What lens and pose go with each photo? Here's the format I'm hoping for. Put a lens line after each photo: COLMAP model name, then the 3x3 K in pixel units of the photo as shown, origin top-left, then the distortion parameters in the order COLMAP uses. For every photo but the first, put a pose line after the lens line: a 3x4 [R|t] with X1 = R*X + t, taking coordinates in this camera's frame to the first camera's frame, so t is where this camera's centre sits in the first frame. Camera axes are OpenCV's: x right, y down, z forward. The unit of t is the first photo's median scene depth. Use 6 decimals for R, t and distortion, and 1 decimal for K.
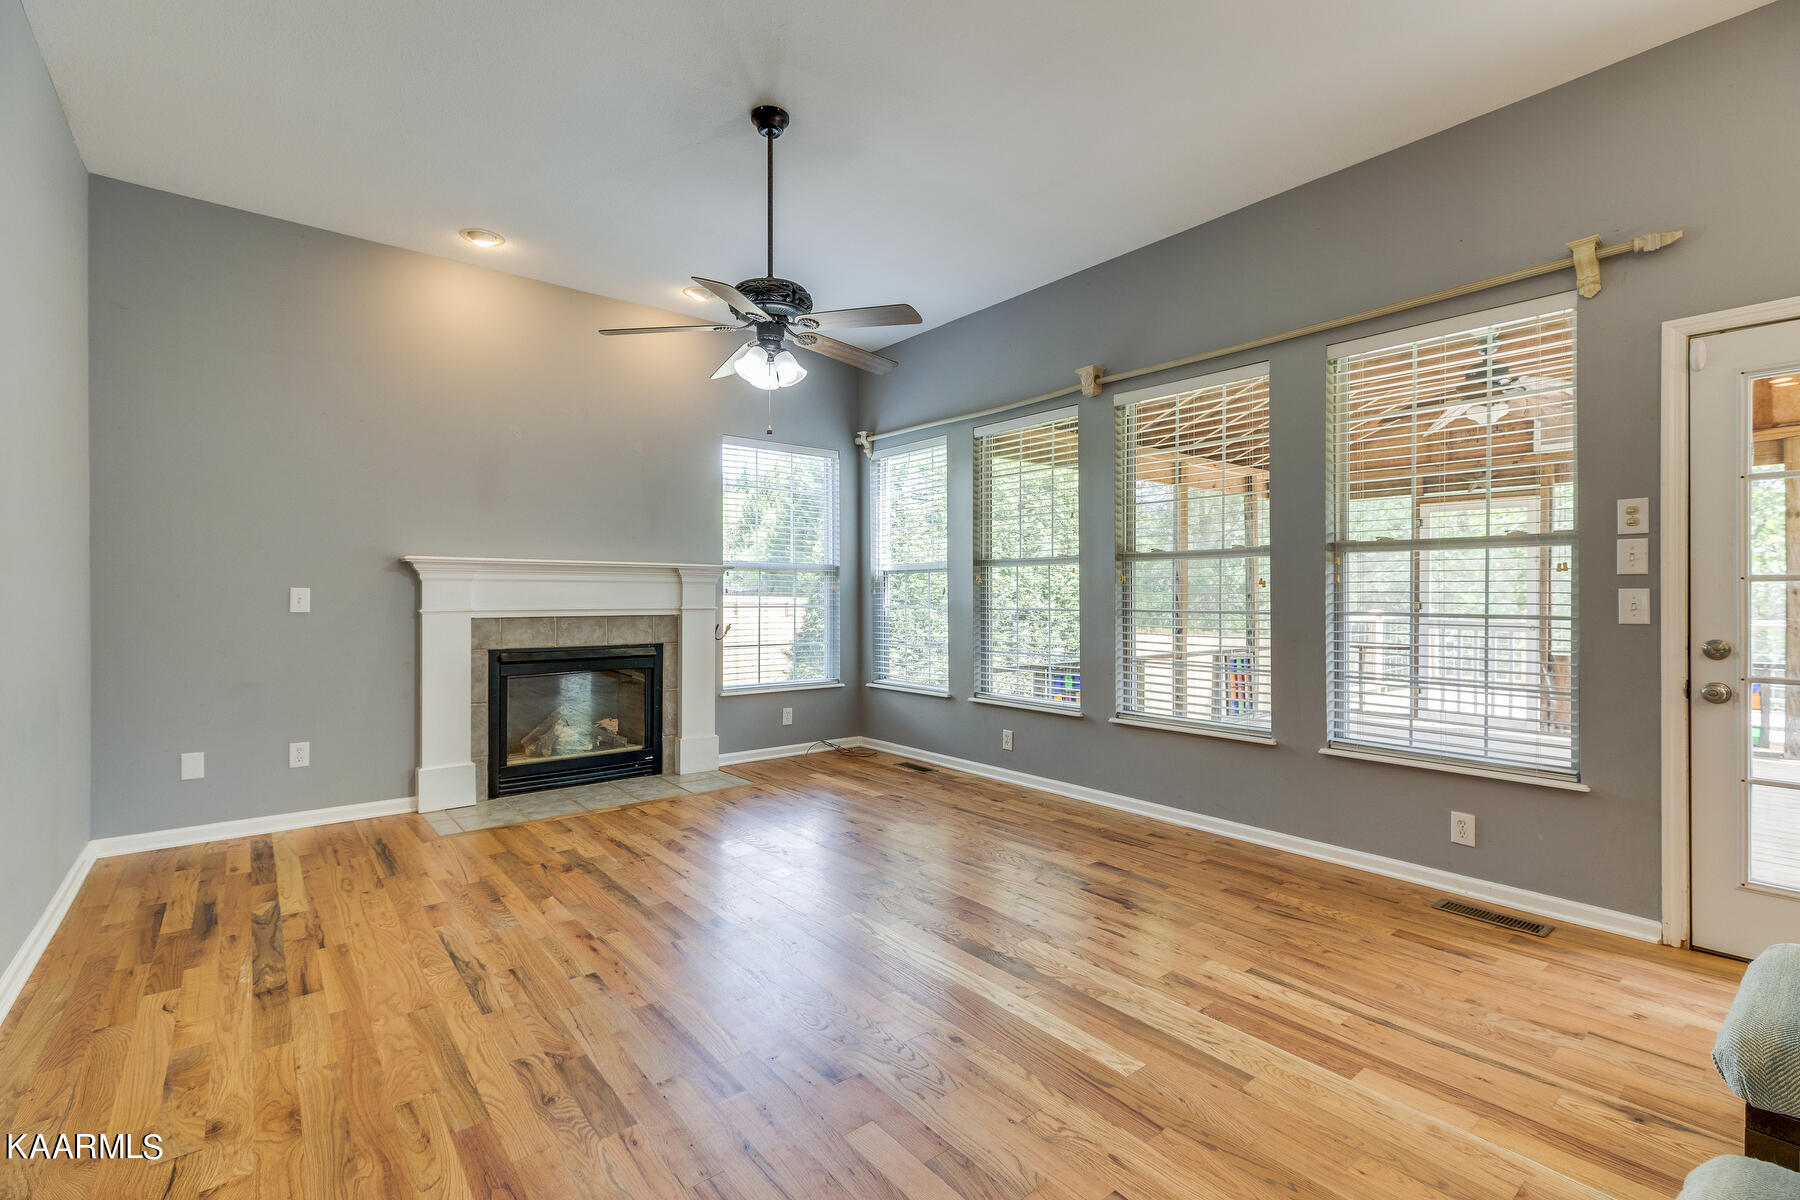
lens RADIAL K [[809.7, 0, 900.0], [0, 809.7, 600.0], [0, 0, 1]] dist [-0.002382, -0.000003]
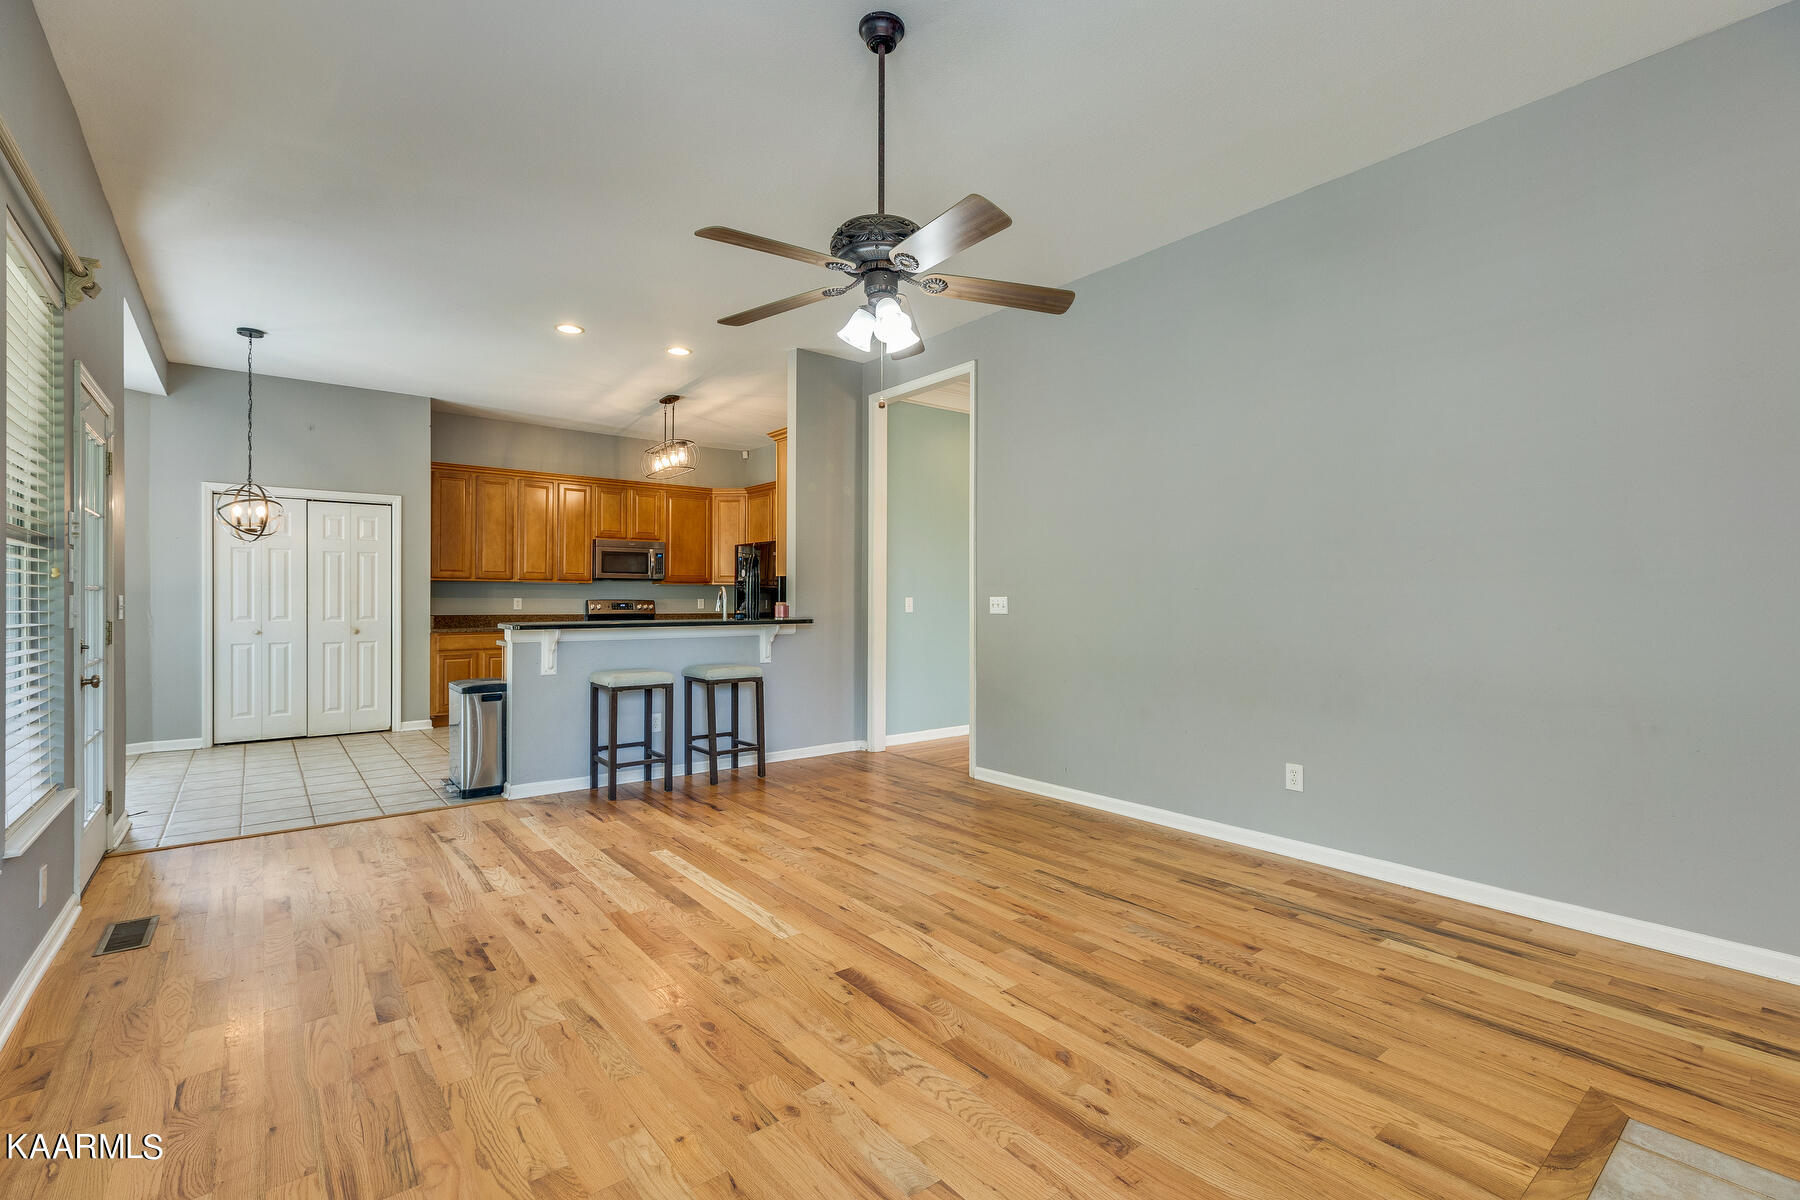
lens RADIAL K [[809.7, 0, 900.0], [0, 809.7, 600.0], [0, 0, 1]] dist [-0.002382, -0.000003]
pose [[-0.999937, -0.000153, 0.011188, -0.216348], [-0.000072, 0.999974, 0.007263, -0.015774], [-0.011189, 0.007261, -0.999911, 2.088601]]
